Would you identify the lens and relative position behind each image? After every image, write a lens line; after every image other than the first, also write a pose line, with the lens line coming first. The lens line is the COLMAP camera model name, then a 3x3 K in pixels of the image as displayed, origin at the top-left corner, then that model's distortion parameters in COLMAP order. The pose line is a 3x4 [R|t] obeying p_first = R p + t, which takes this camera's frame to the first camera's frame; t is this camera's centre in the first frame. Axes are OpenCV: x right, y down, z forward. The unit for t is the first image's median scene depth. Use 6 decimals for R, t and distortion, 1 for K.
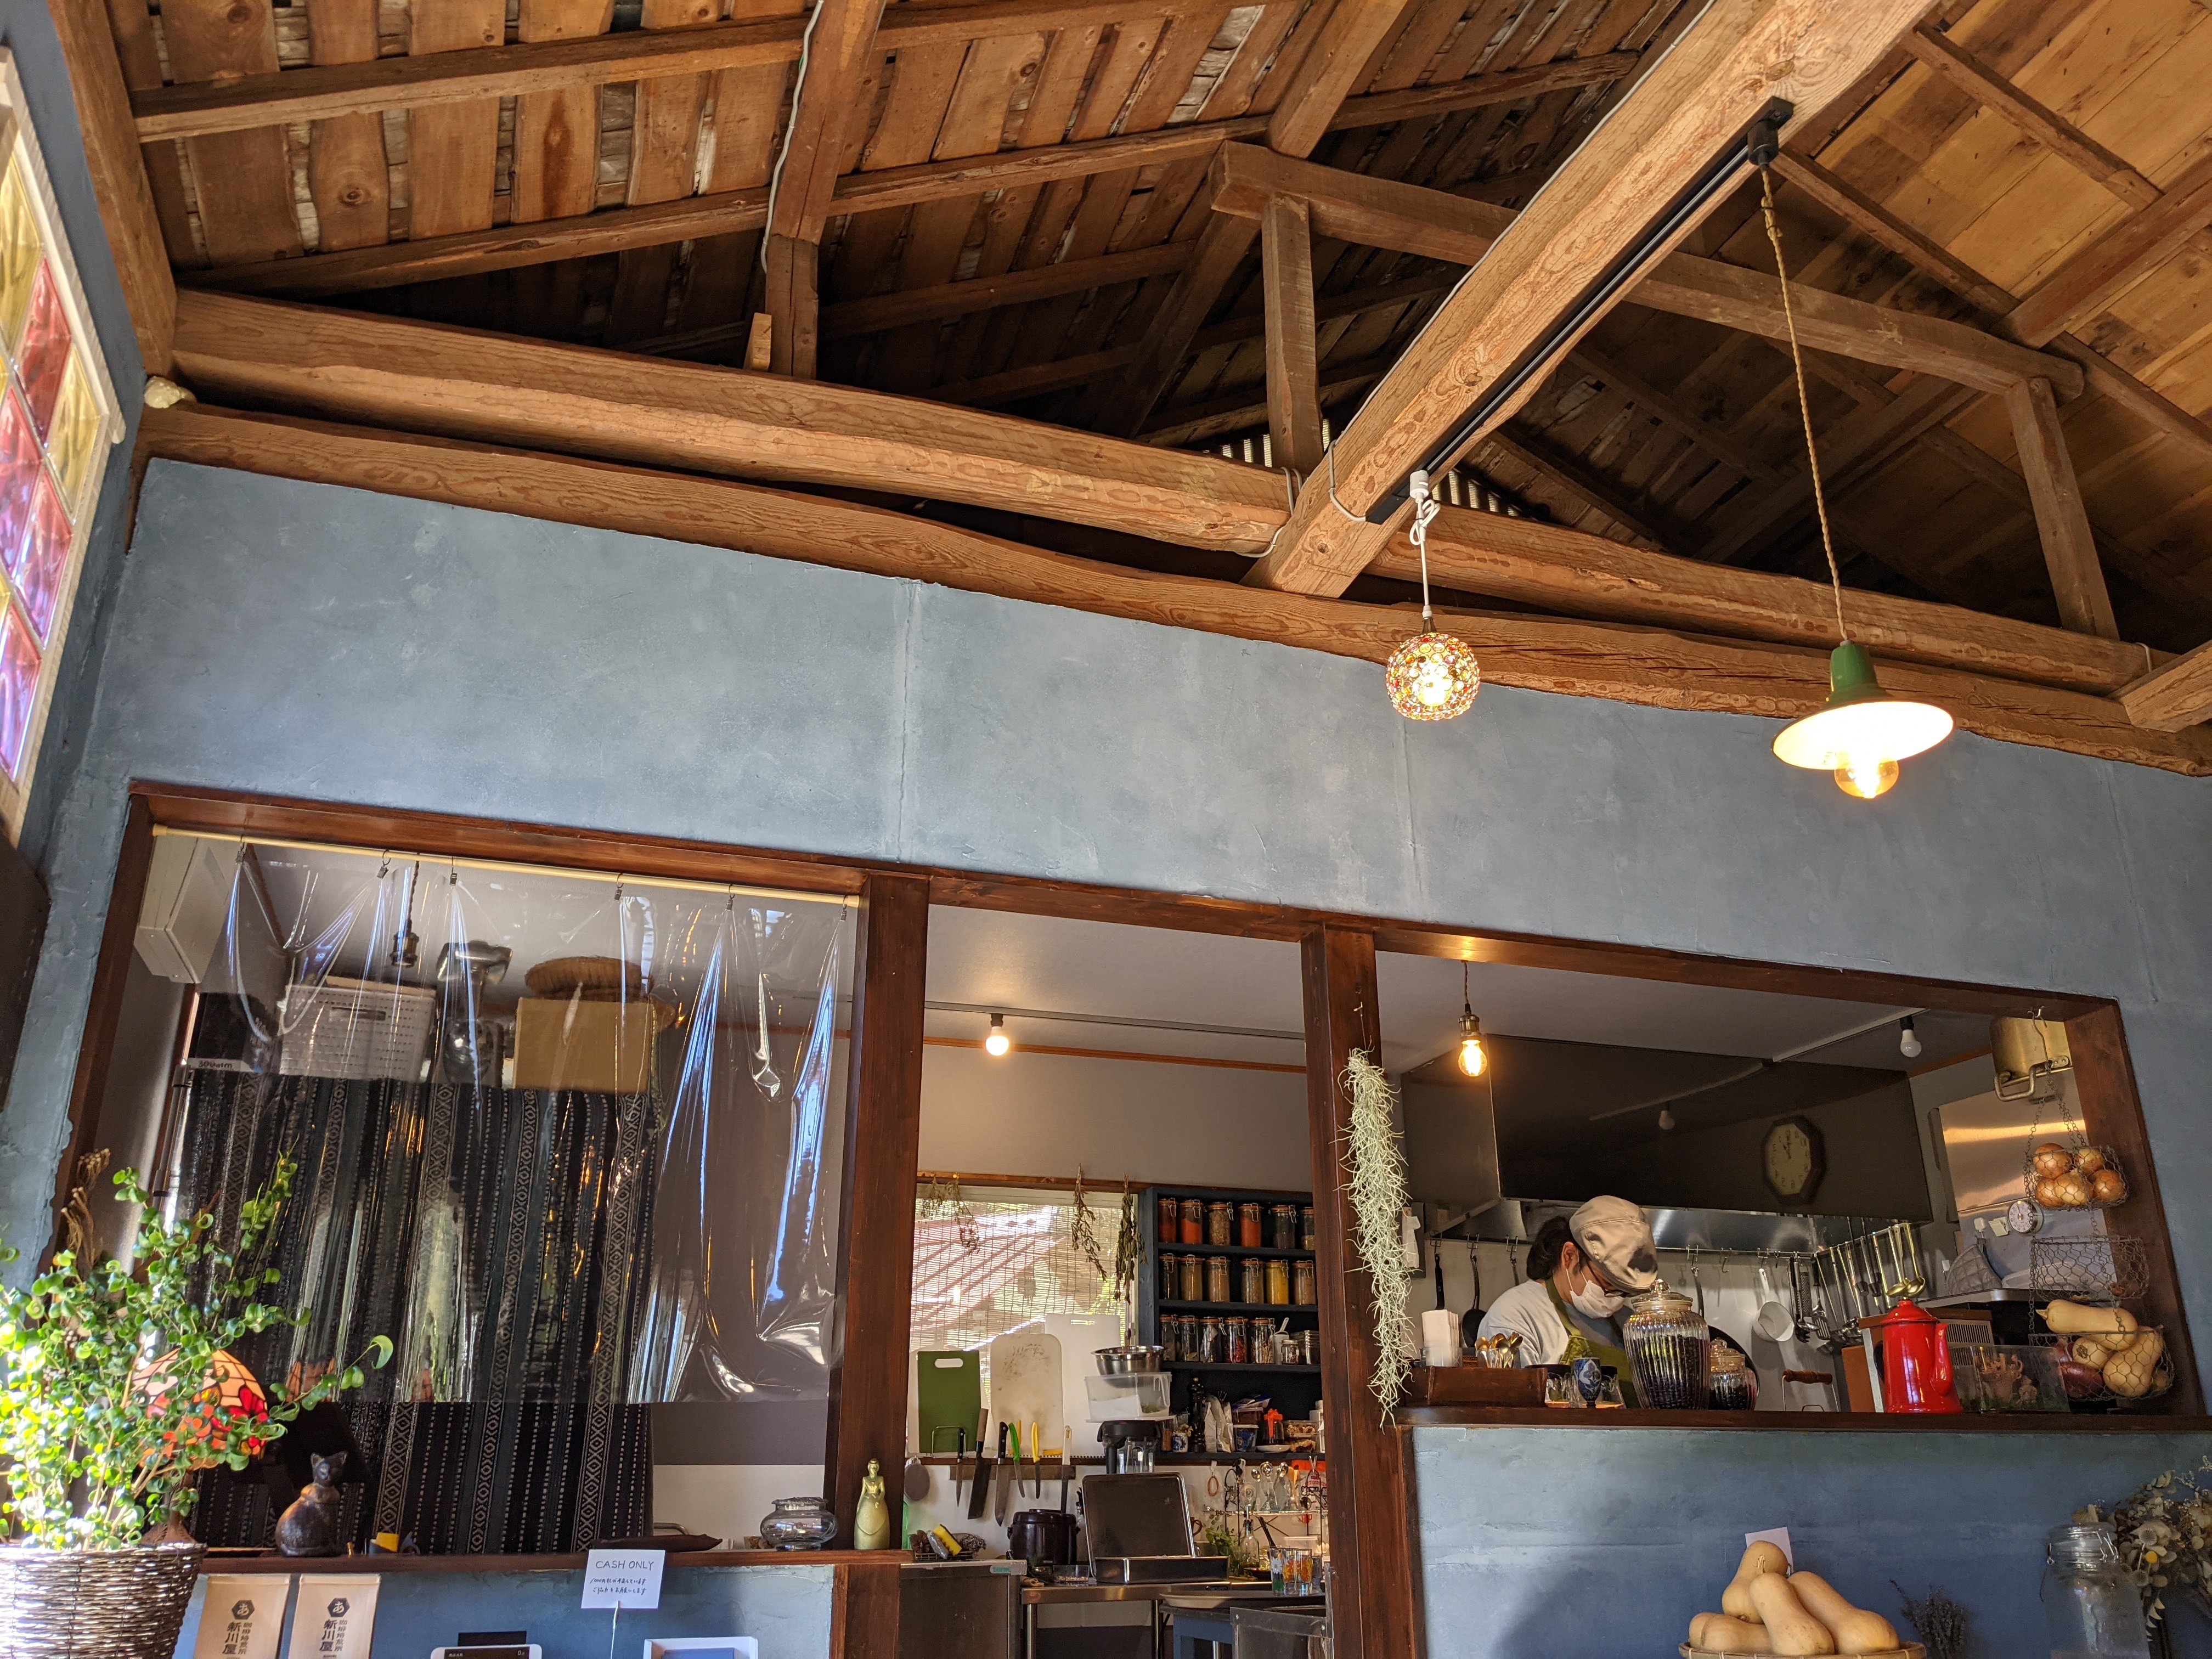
lens RADIAL K [[1695.0, 0, 1113.1], [0, 1695.0, 820.6], [0, 0, 1]] dist [0.020073, -0.047945]
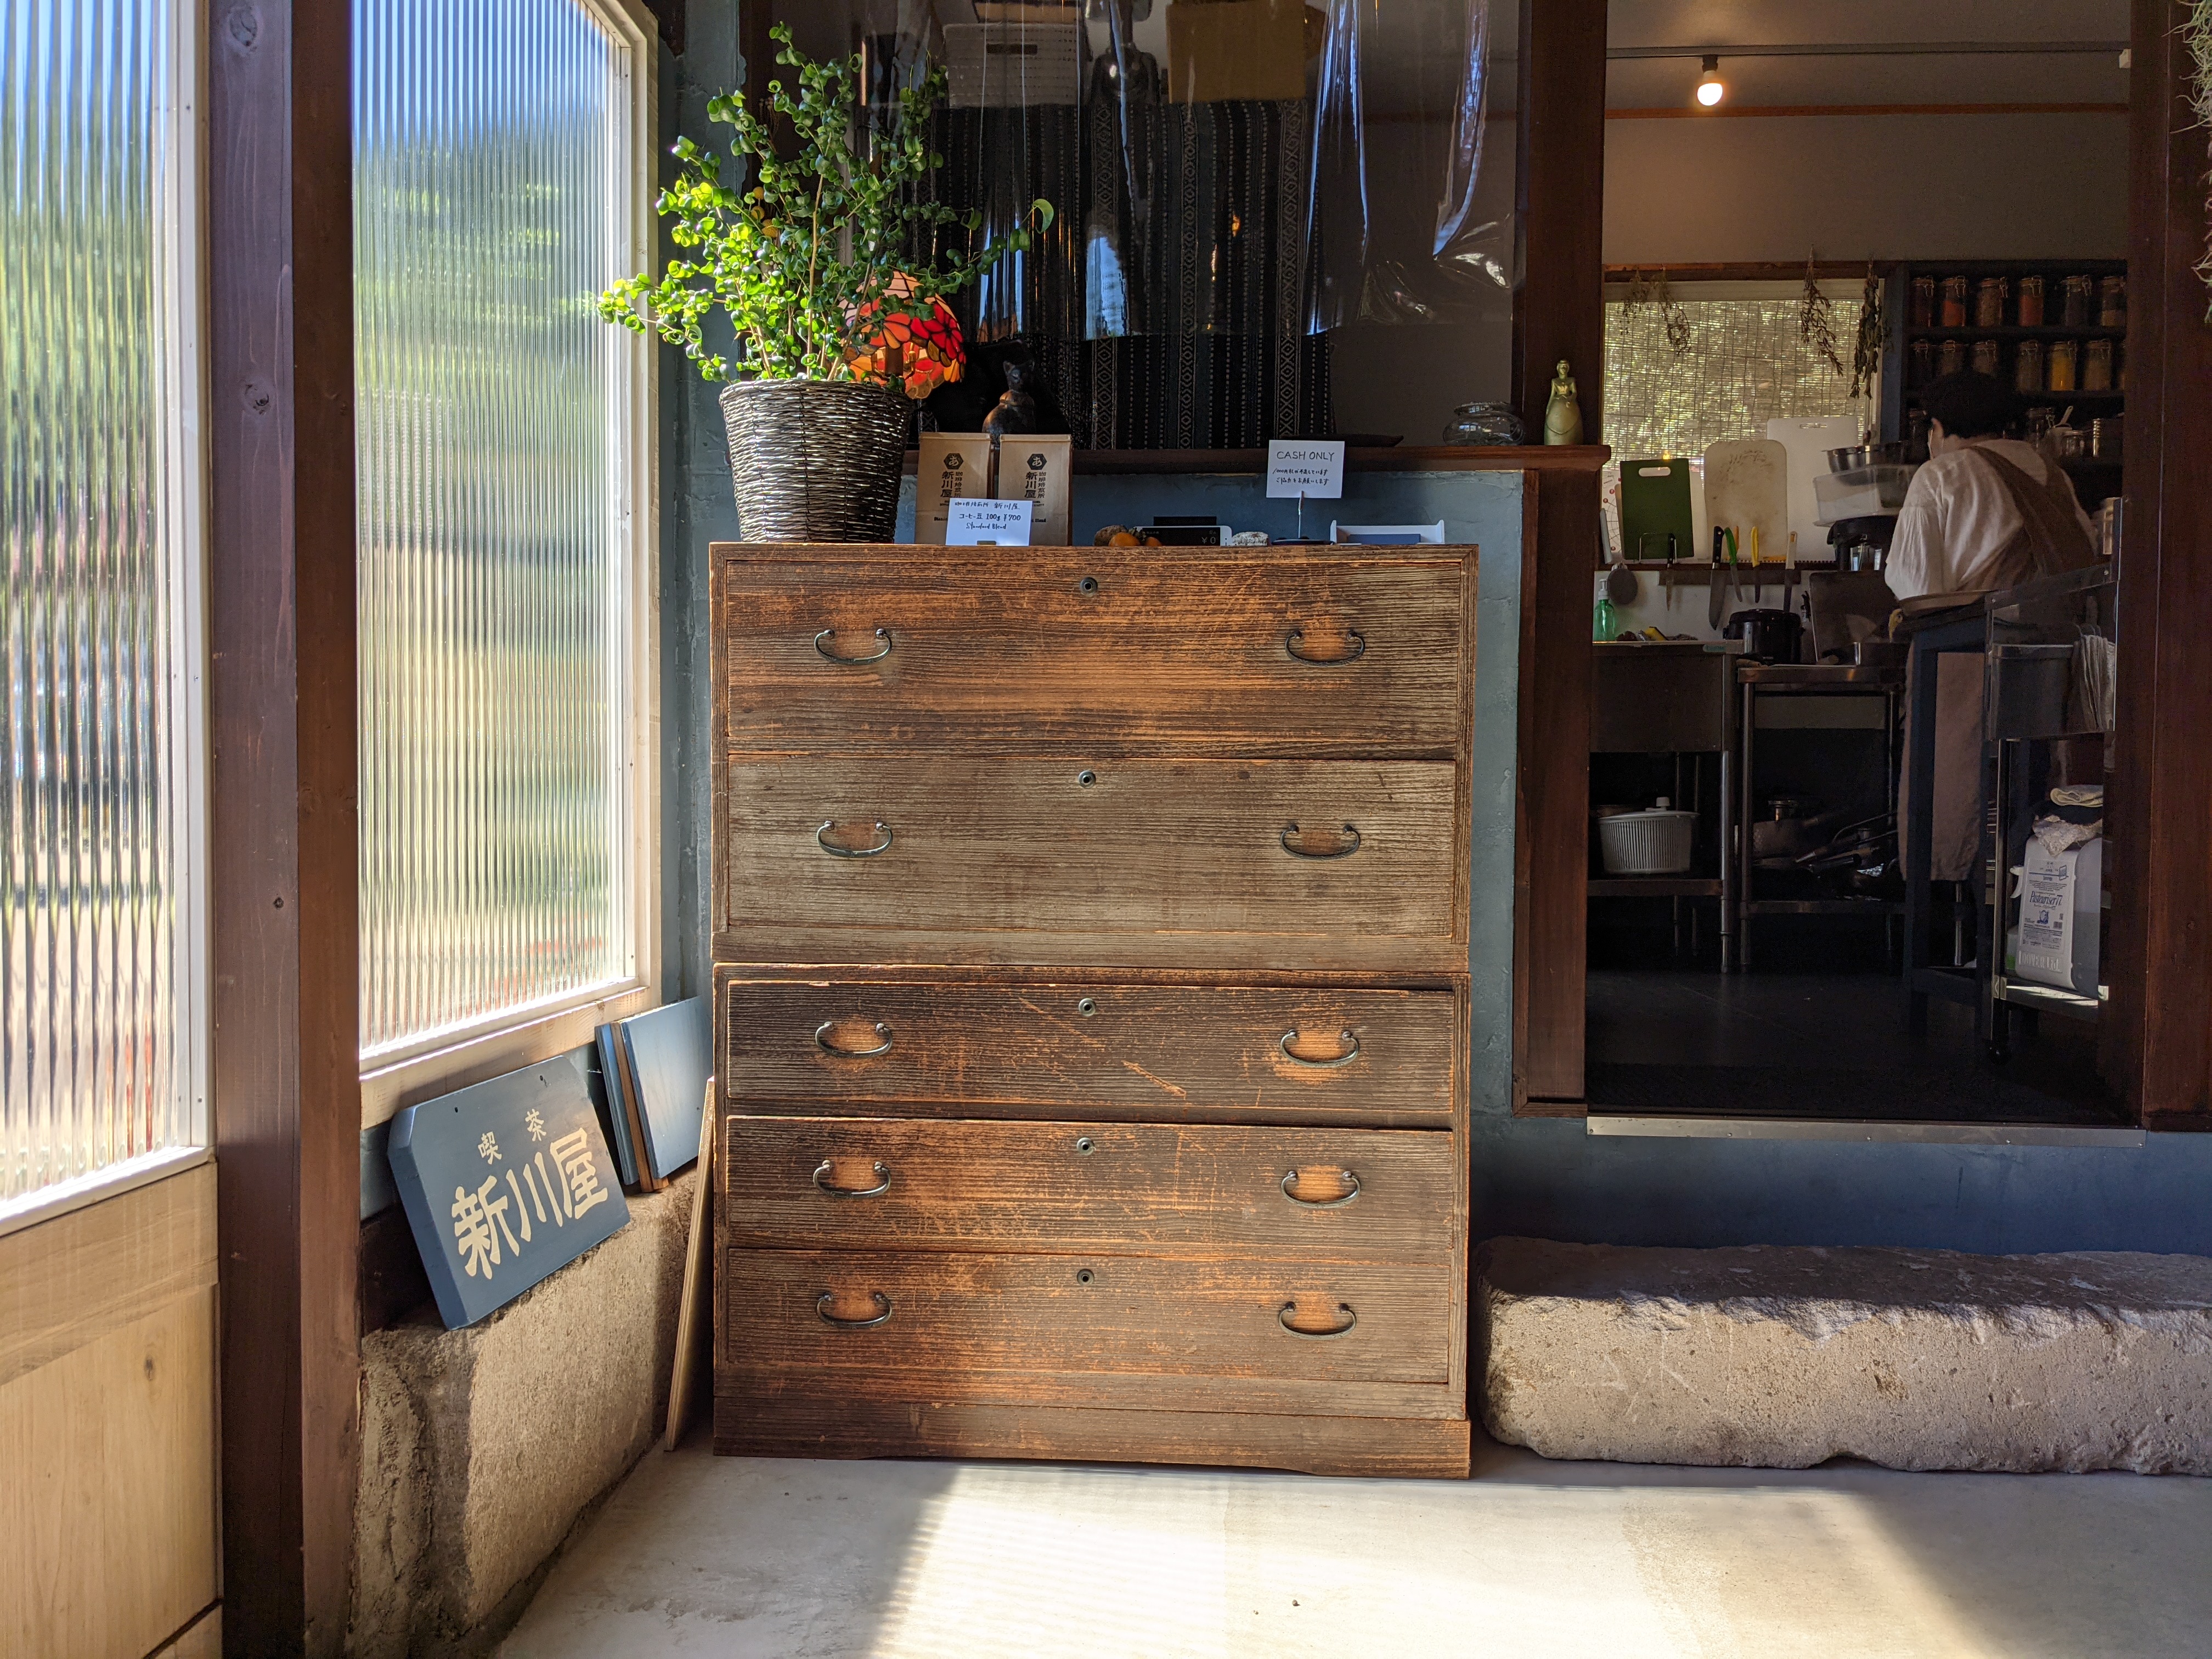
lens RADIAL K [[1695.0, 0, 1101.1], [0, 1695.0, 837.0], [0, 0, 1]] dist [0.020073, -0.047945]
pose [[0.916594, 0.026764, -0.398922, 0.001461], [0.132553, 0.920985, 0.366355, 0.123125], [0.377206, -0.388677, 0.840622, 0.018102]]
